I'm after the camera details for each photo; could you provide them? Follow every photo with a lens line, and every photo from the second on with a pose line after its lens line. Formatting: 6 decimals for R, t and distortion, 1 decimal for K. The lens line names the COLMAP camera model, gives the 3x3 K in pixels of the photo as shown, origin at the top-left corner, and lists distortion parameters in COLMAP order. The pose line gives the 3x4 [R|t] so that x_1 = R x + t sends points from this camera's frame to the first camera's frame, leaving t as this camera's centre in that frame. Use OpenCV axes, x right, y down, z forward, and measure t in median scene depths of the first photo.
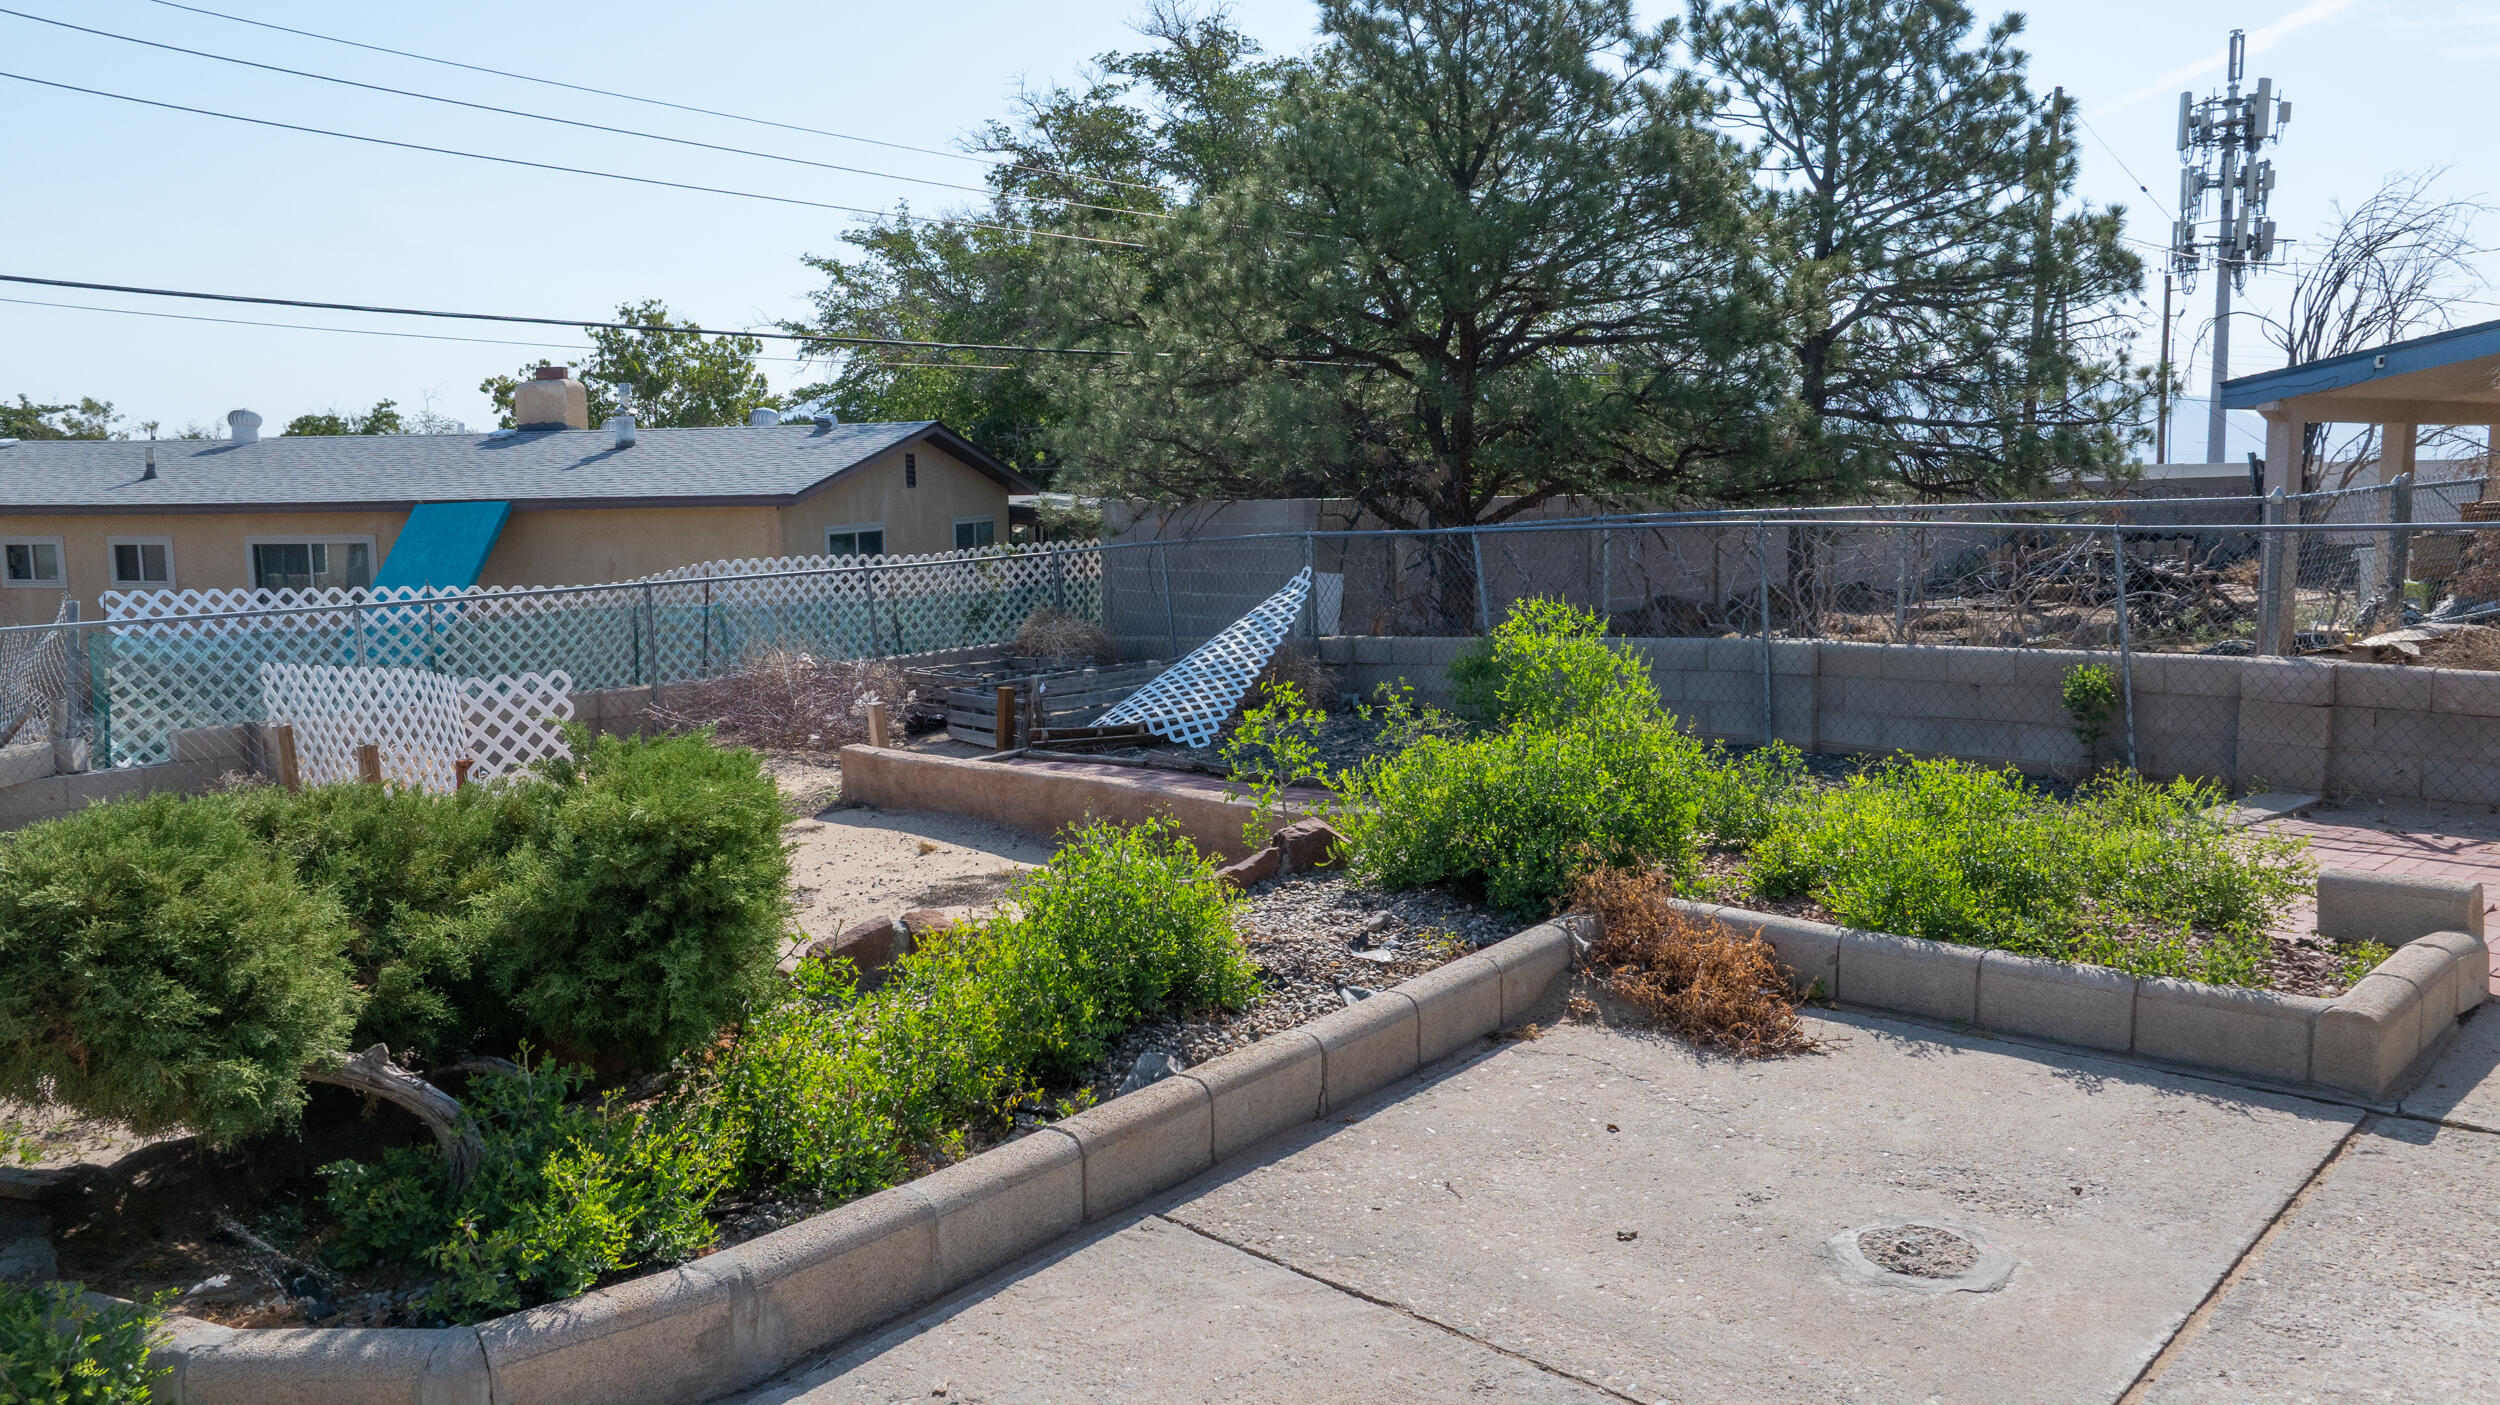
lens RADIAL K [[1743.3, 0, 1253.3], [0, 1743.3, 693.5], [0, 0, 1]] dist [-0.082713, 0.105285]
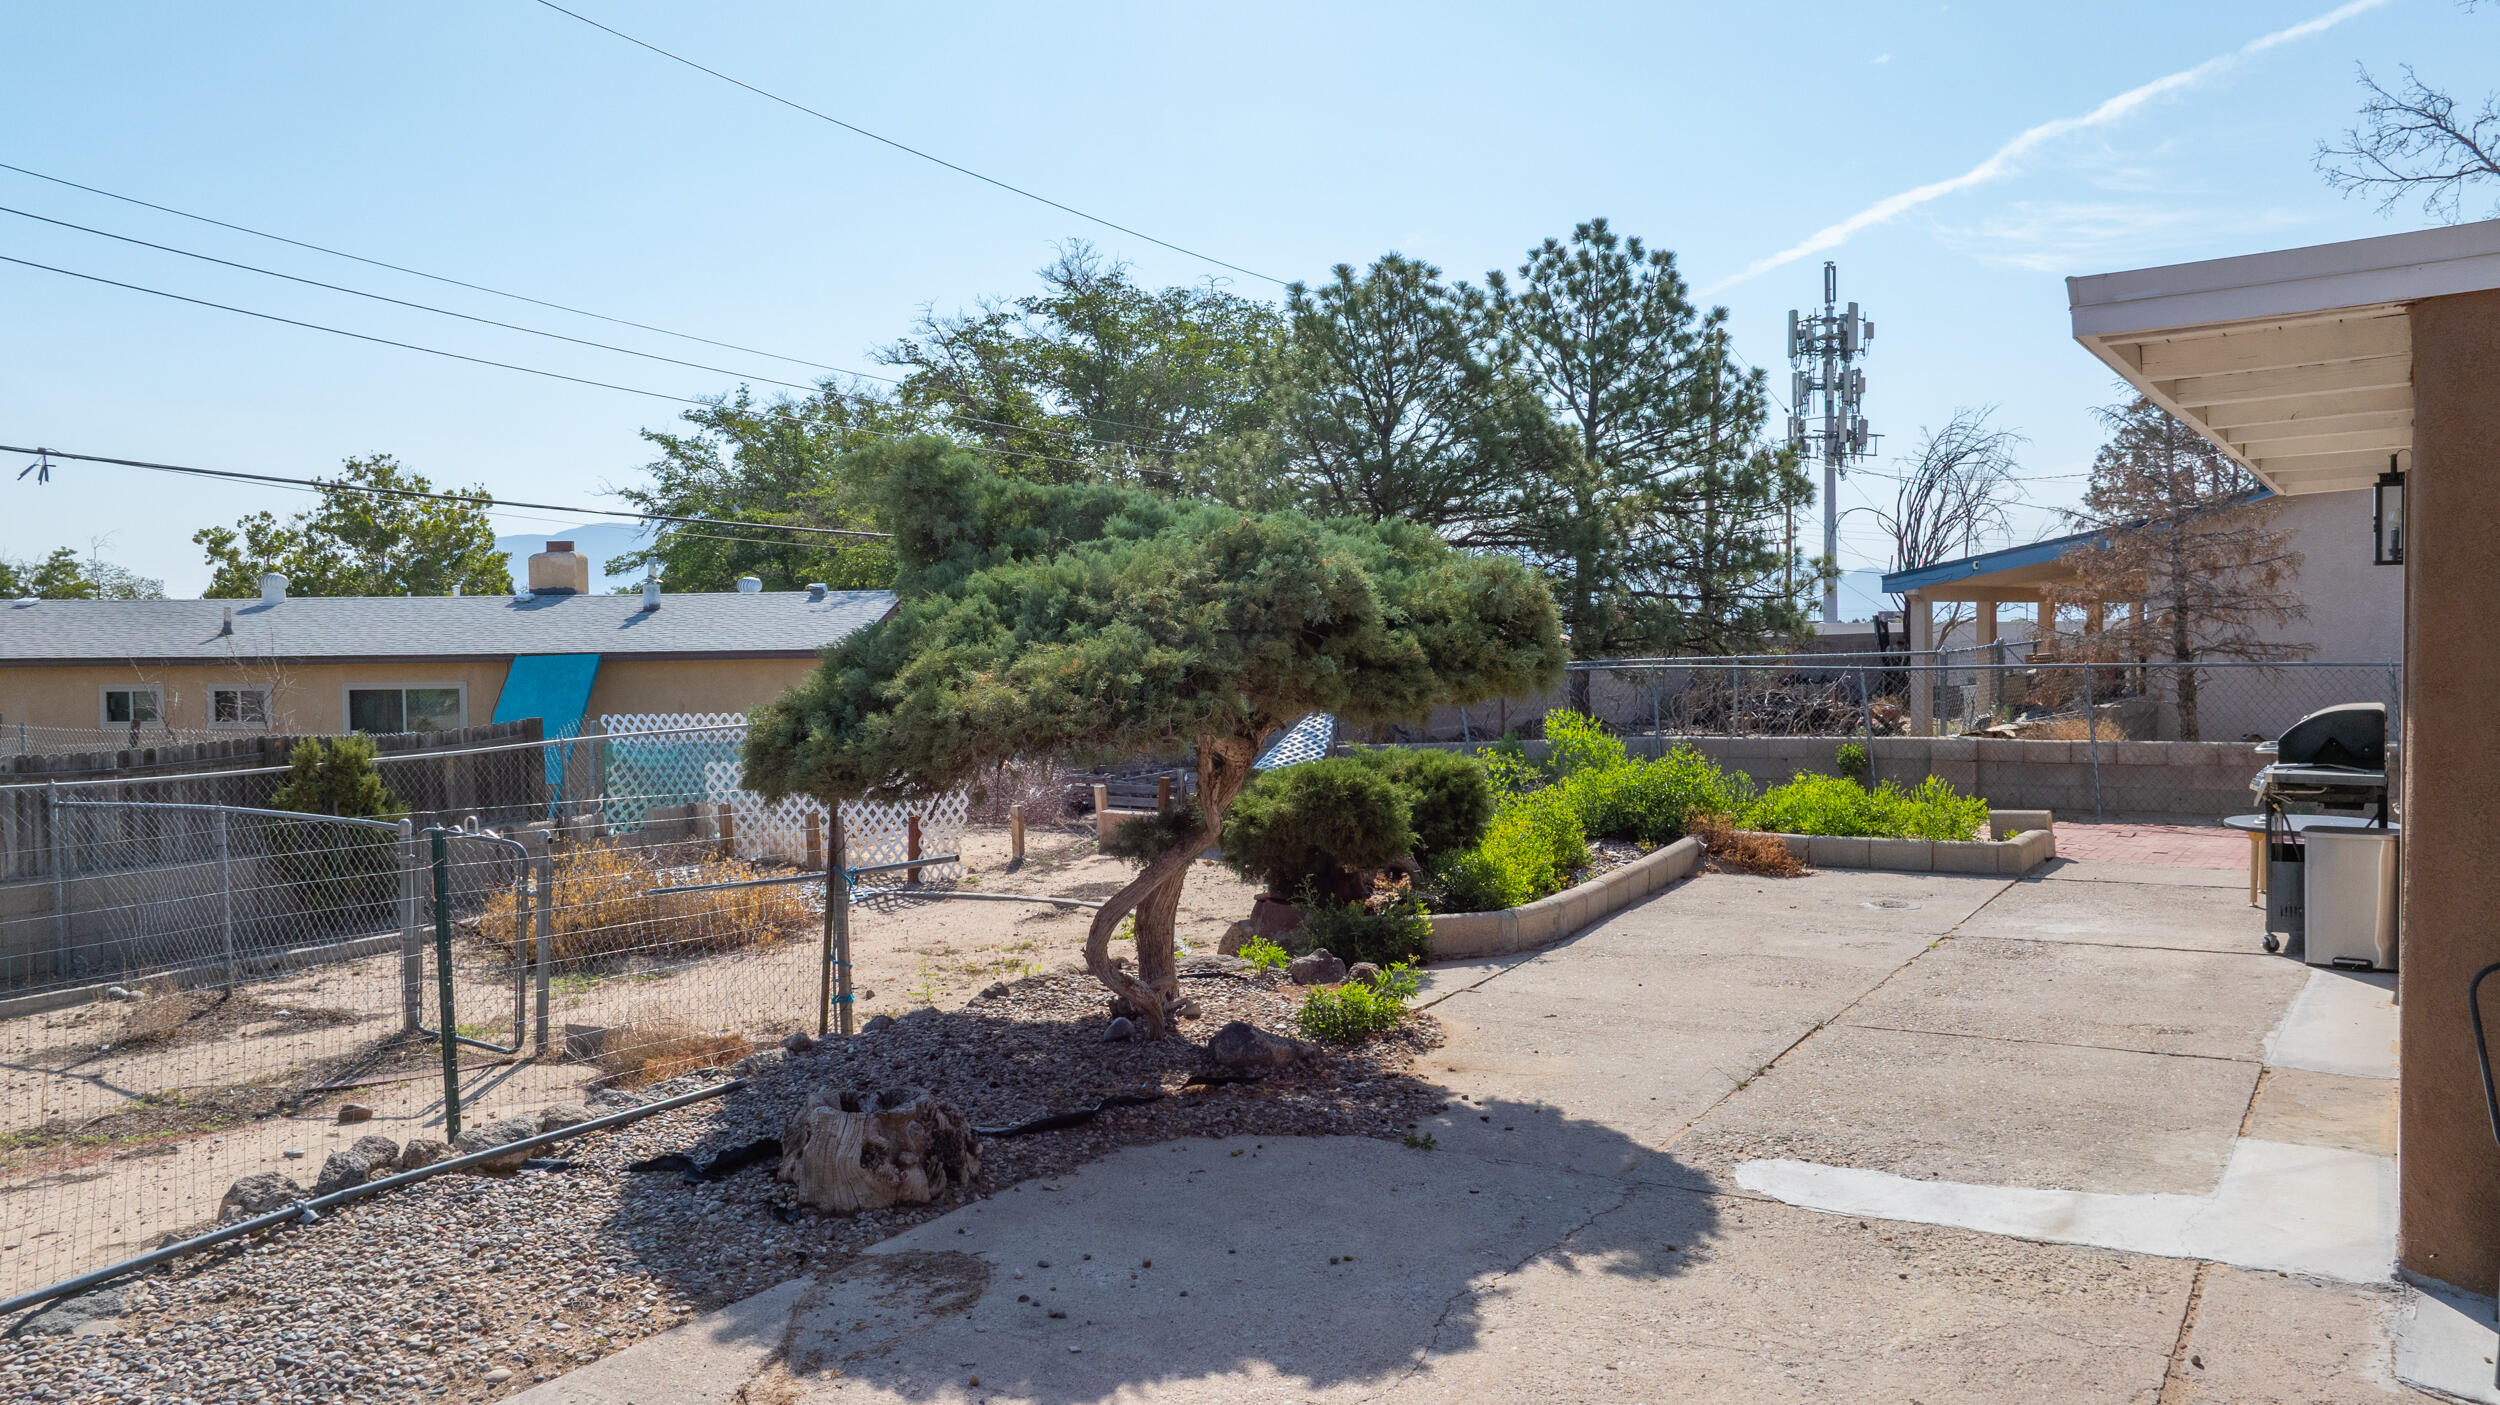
lens RADIAL K [[1761.3, 0, 1251.2], [0, 1761.3, 691.5], [0, 0, 1]] dist [-0.025579, 0.023388]
pose [[0.980451, -0.004061, 0.196721, -0.139769], [0.021762, 0.995892, -0.087900, 0.021568], [-0.195555, 0.090462, 0.976511, -0.193238]]
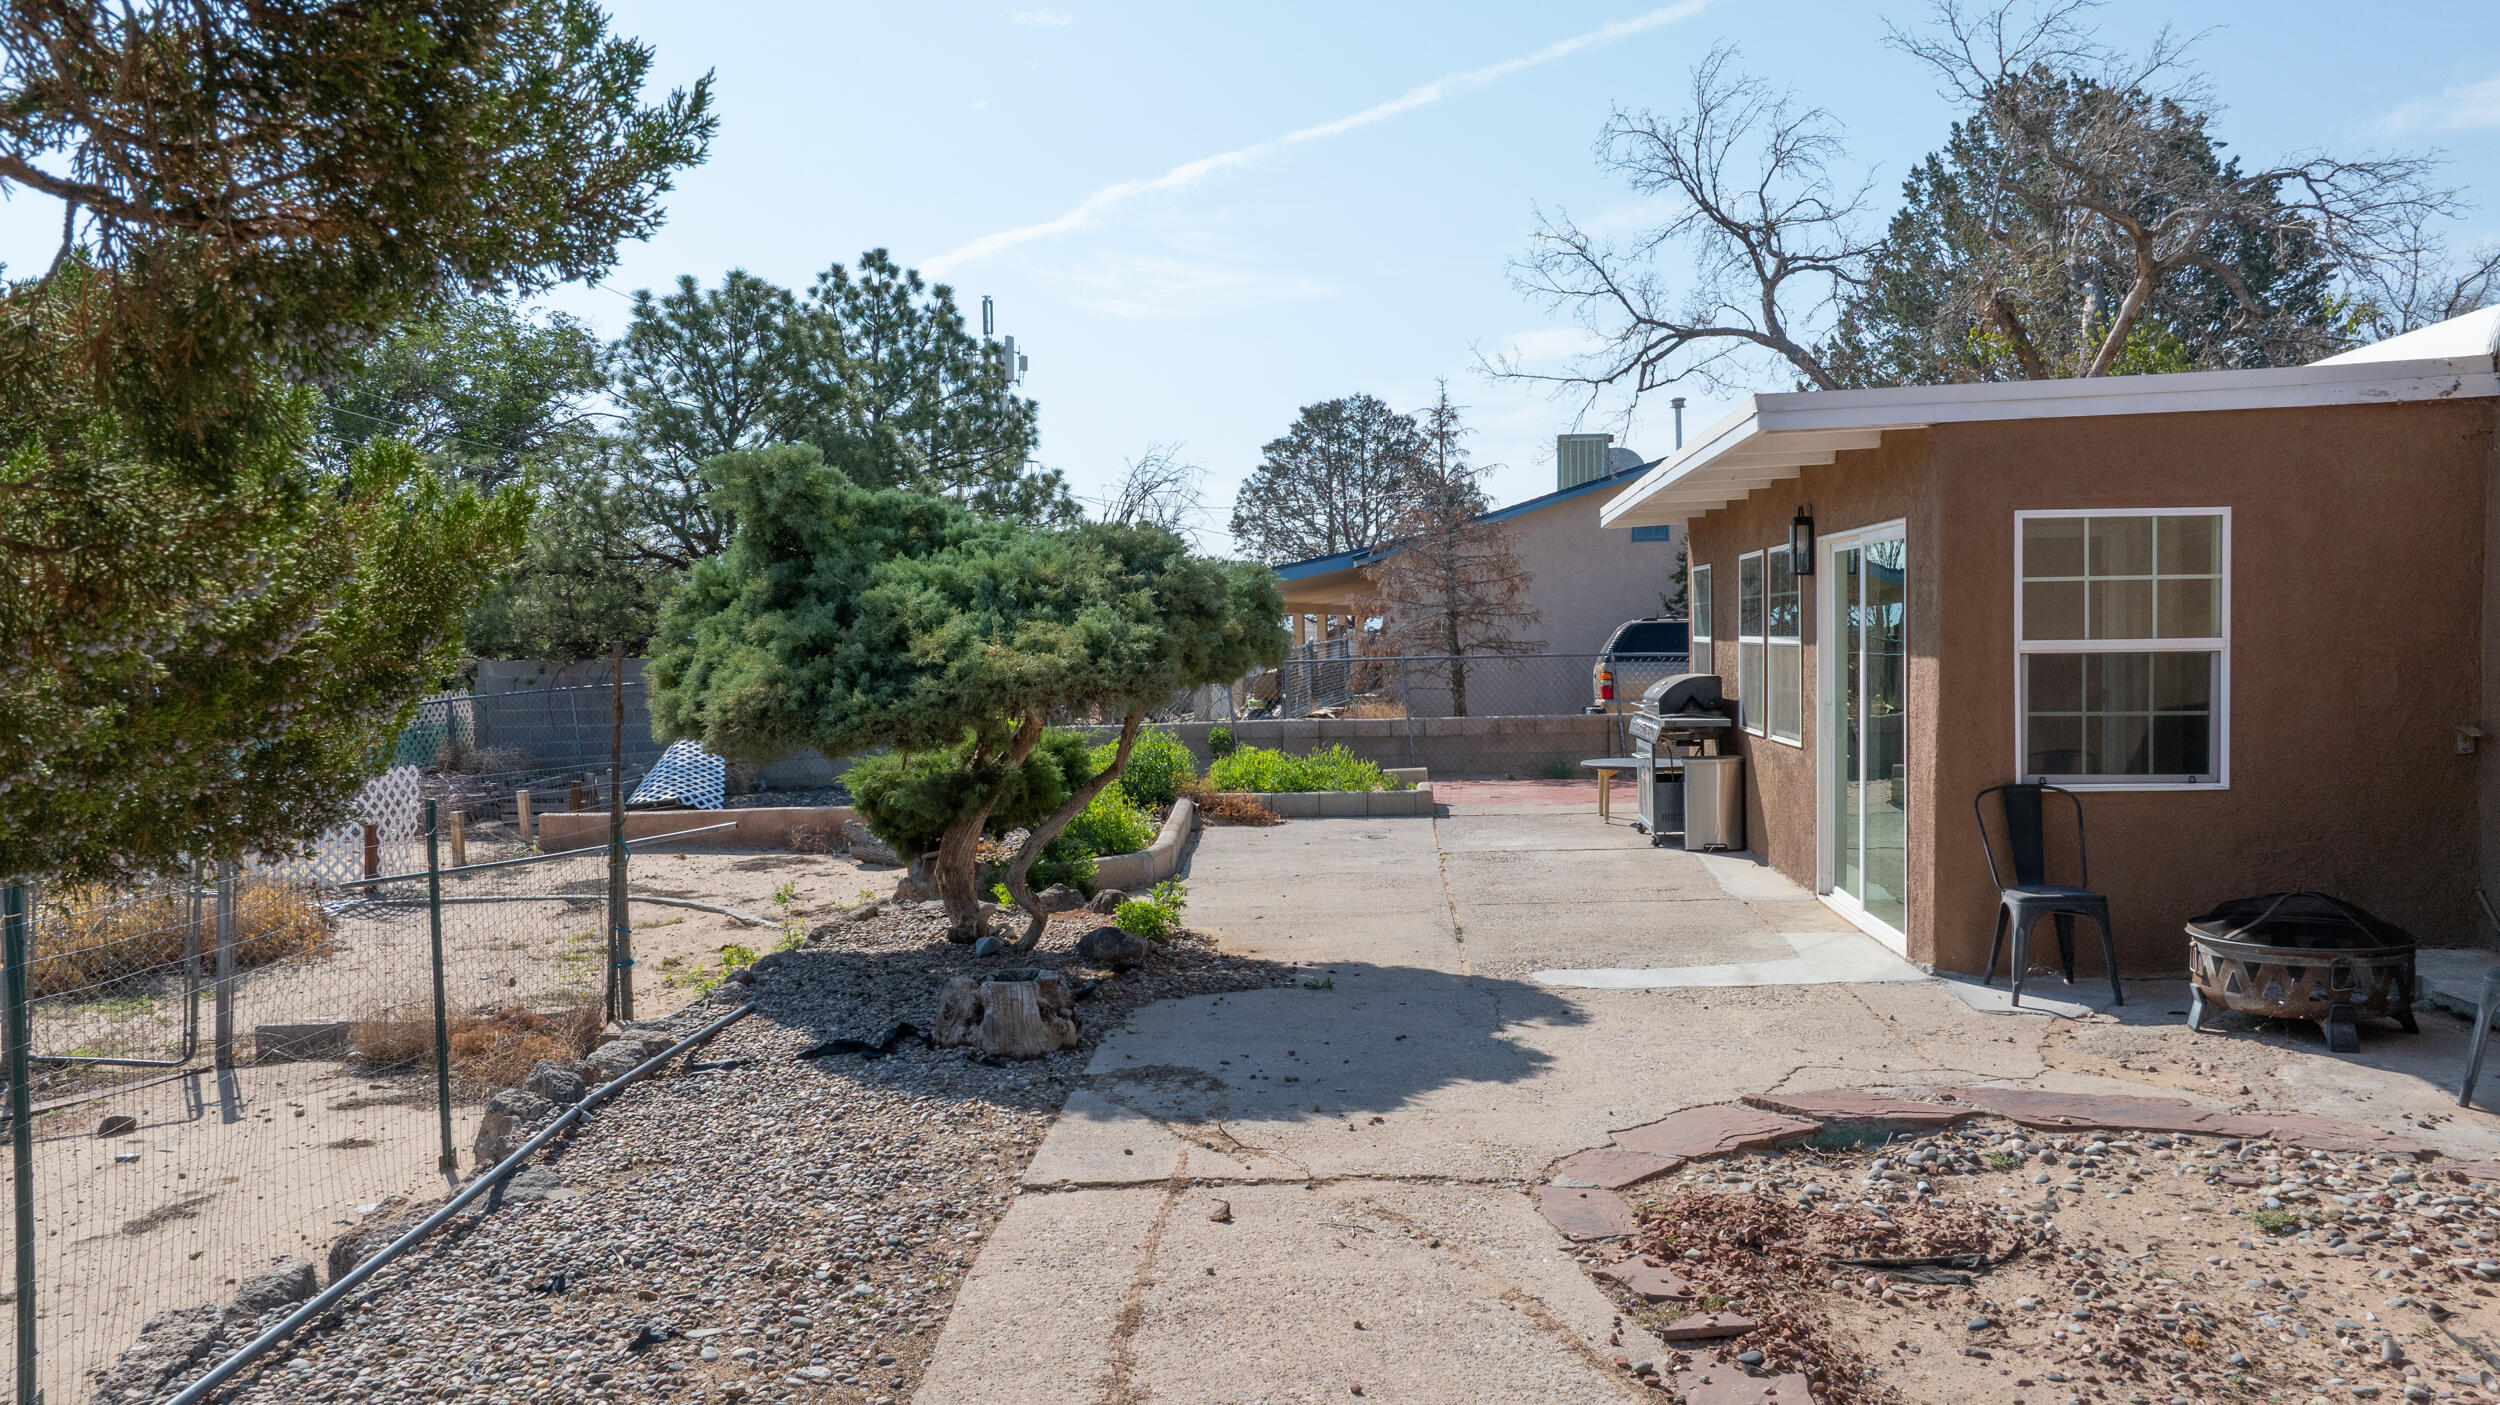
lens RADIAL K [[1761.3, 0, 1251.2], [0, 1761.3, 691.5], [0, 0, 1]] dist [-0.025579, 0.023388]
pose [[0.769740, -0.015934, 0.638158, -0.251238], [0.079496, 0.994299, -0.071061, 0.027880], [-0.633388, 0.105429, 0.766619, -0.203702]]
